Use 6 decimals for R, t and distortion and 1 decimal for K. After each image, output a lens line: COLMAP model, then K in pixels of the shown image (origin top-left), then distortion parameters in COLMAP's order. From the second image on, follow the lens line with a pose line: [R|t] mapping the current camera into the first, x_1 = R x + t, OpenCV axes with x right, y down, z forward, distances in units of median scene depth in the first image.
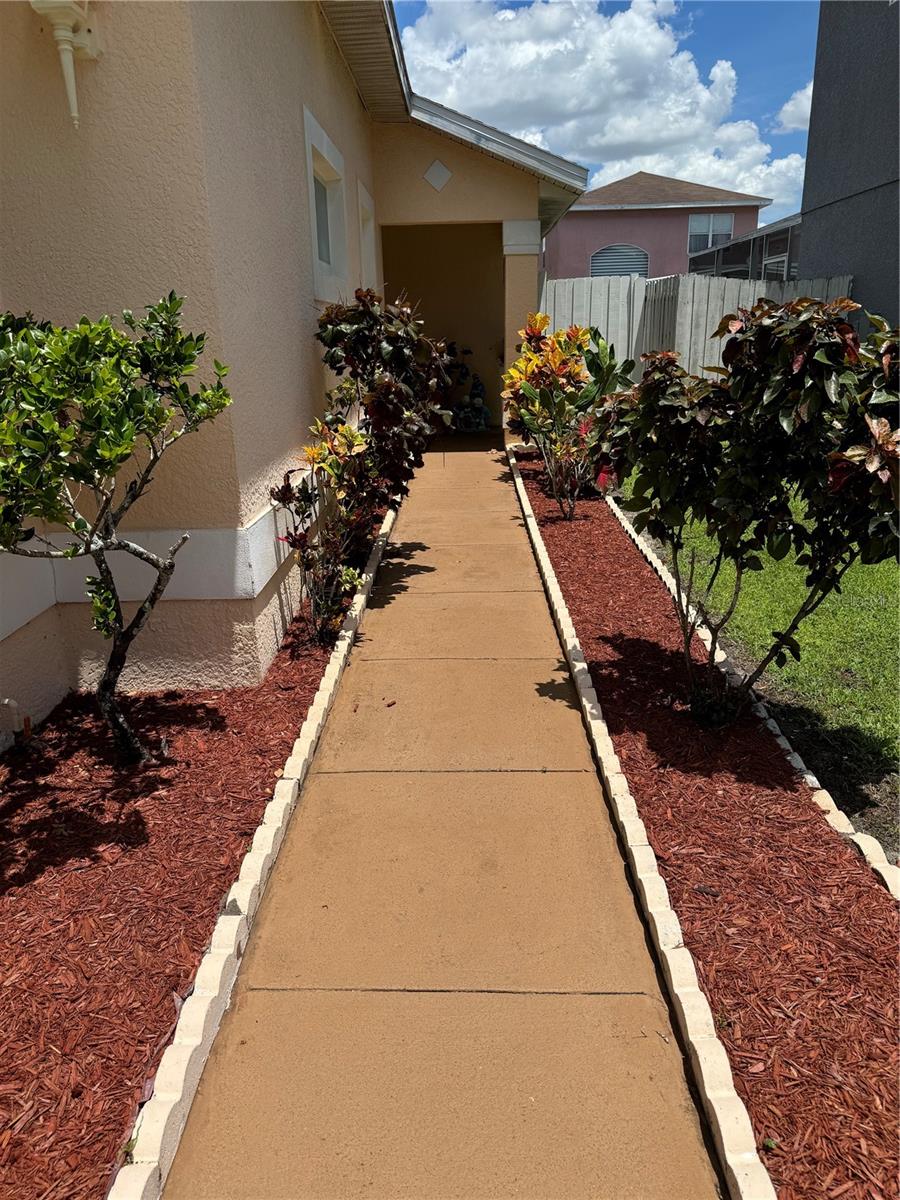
lens RADIAL K [[838.9, 0, 423.4], [0, 838.9, 614.6], [0, 0, 1]] dist [0.019484, -0.040638]
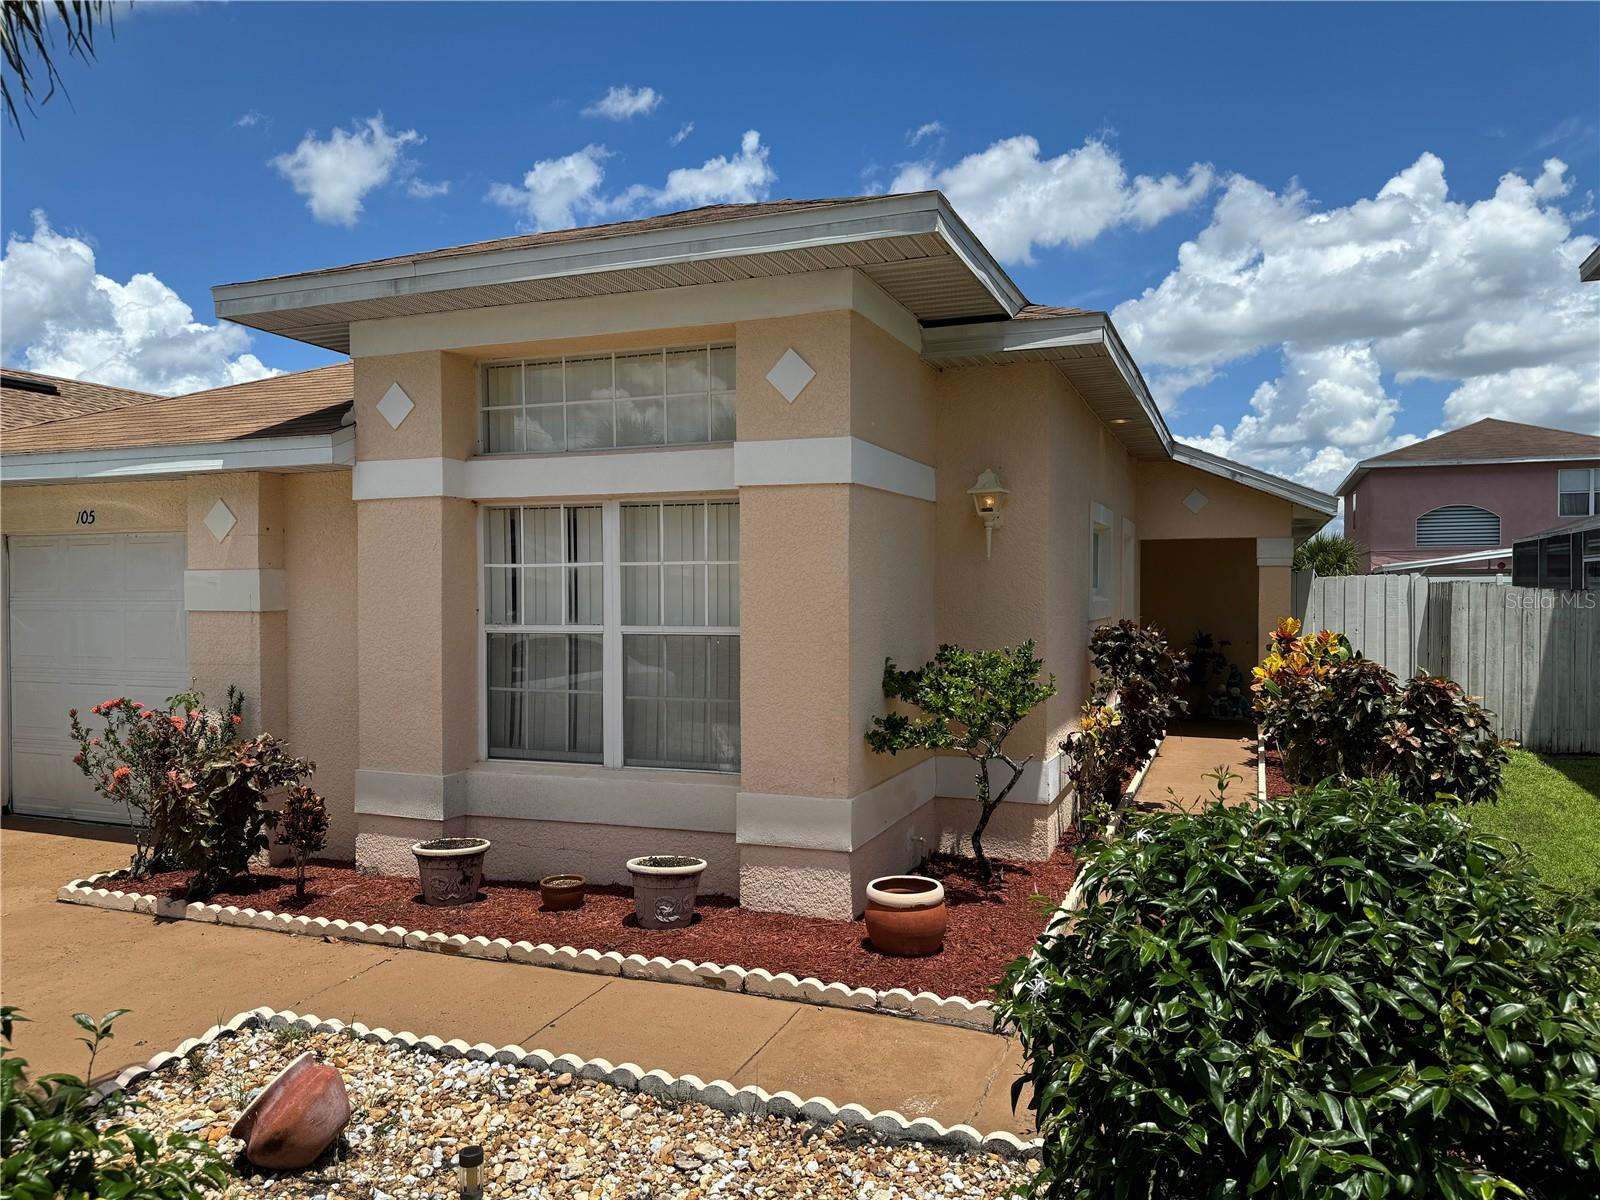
lens RADIAL K [[1118.6, 0, 793.9], [0, 1118.6, 595.1], [0, 0, 1]] dist [0.019484, -0.040638]
pose [[0.940774, 0.032223, -0.337499, 0.036696], [-0.134754, 0.949003, -0.285017, 0.175244], [0.311103, 0.313616, 0.897140, -0.784022]]
